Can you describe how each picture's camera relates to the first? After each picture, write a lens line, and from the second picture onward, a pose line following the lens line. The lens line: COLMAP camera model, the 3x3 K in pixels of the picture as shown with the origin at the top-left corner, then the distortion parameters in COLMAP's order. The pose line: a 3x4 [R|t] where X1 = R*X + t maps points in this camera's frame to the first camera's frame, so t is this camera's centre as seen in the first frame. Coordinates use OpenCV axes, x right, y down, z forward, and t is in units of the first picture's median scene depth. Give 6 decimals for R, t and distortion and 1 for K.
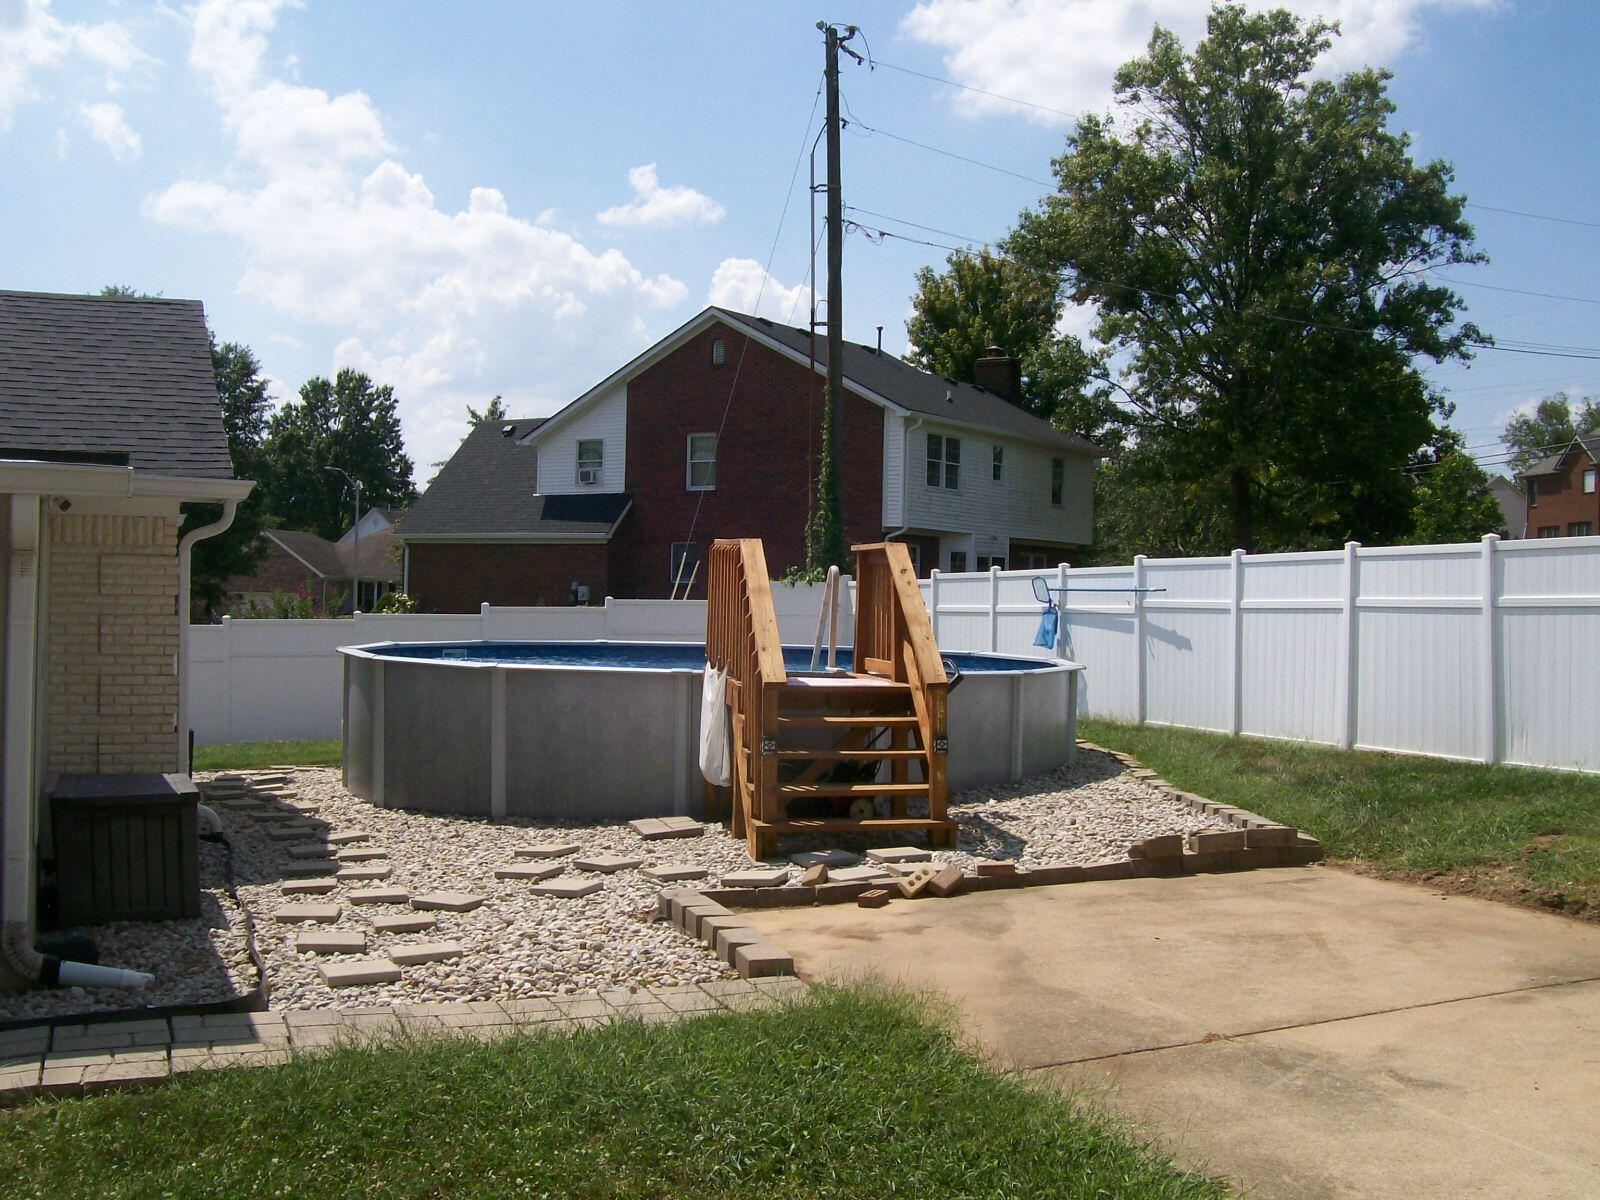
lens RADIAL K [[1738.6, 0, 797.2], [0, 1738.6, 608.1], [0, 0, 1]] dist [-0.188778, 0.155777]
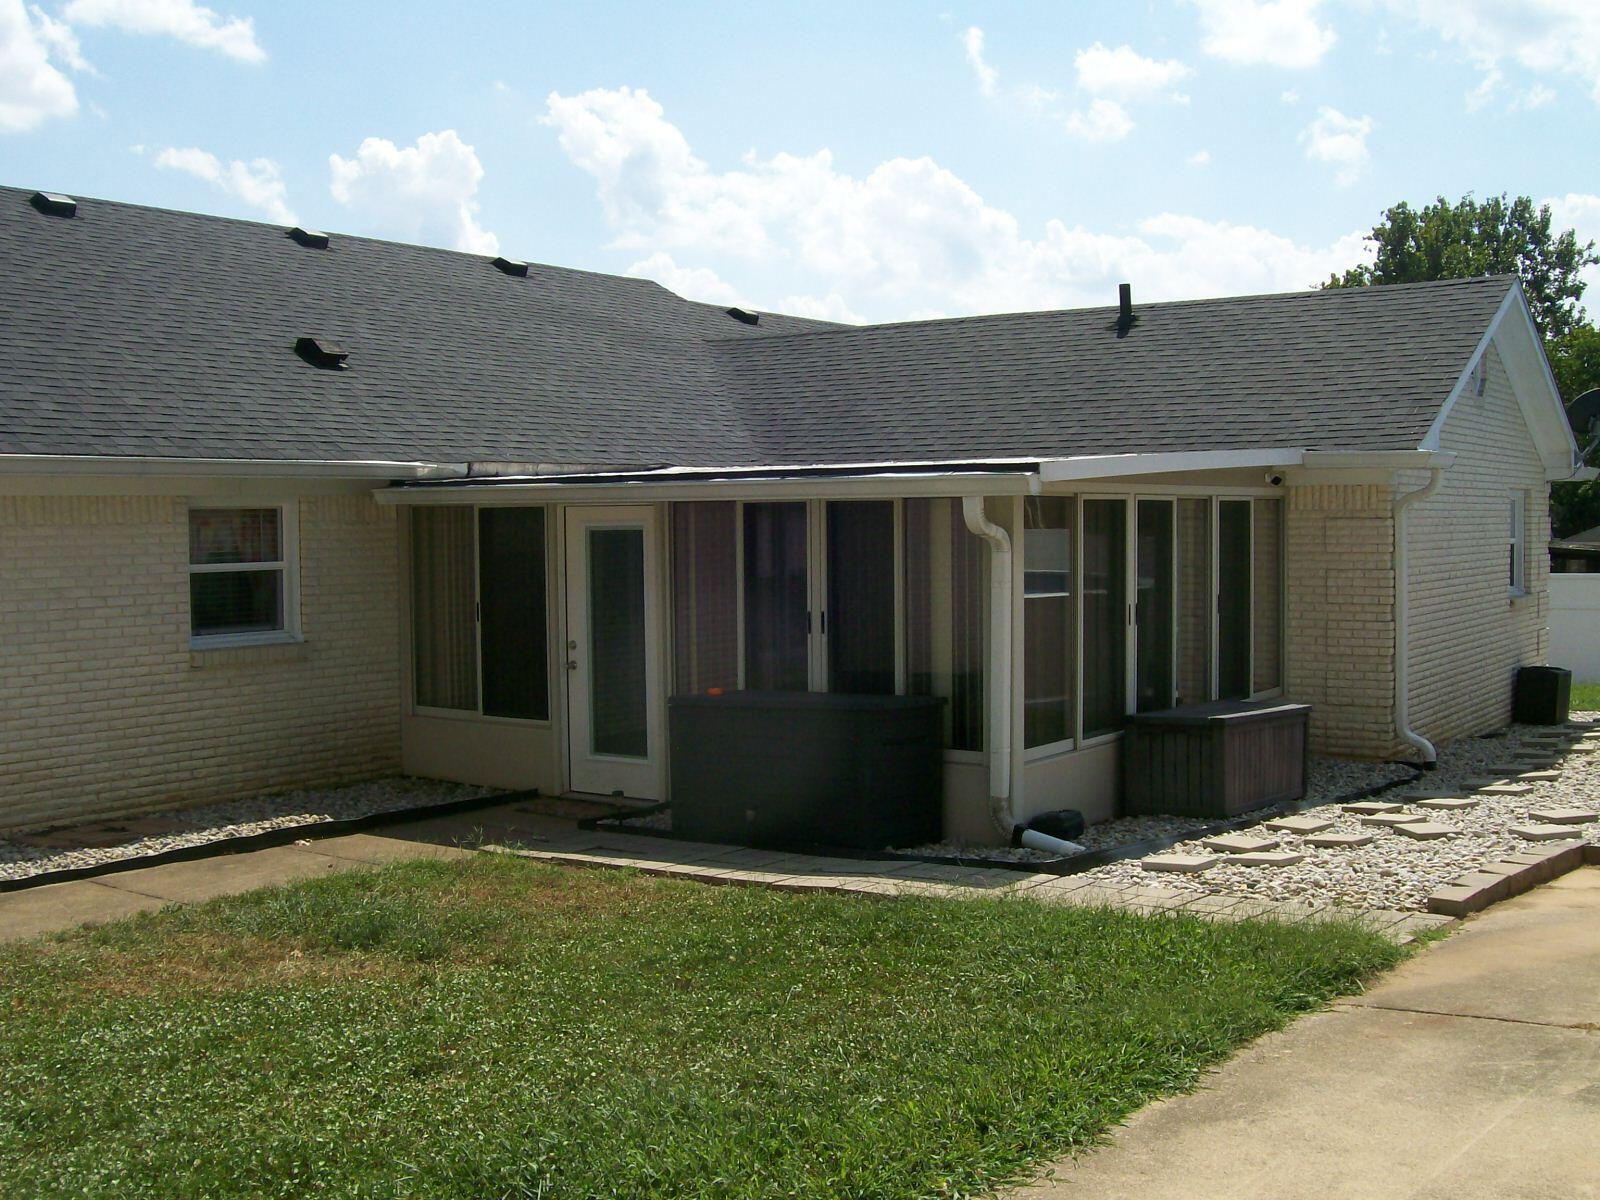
lens RADIAL K [[1738.6, 0, 797.2], [0, 1738.6, 608.1], [0, 0, 1]] dist [-0.188778, 0.155777]
pose [[0.511546, 0.017934, -0.859069, 0.426990], [0.016268, 0.999401, 0.030550, -0.011765], [0.859102, -0.029603, 0.510948, 0.069322]]
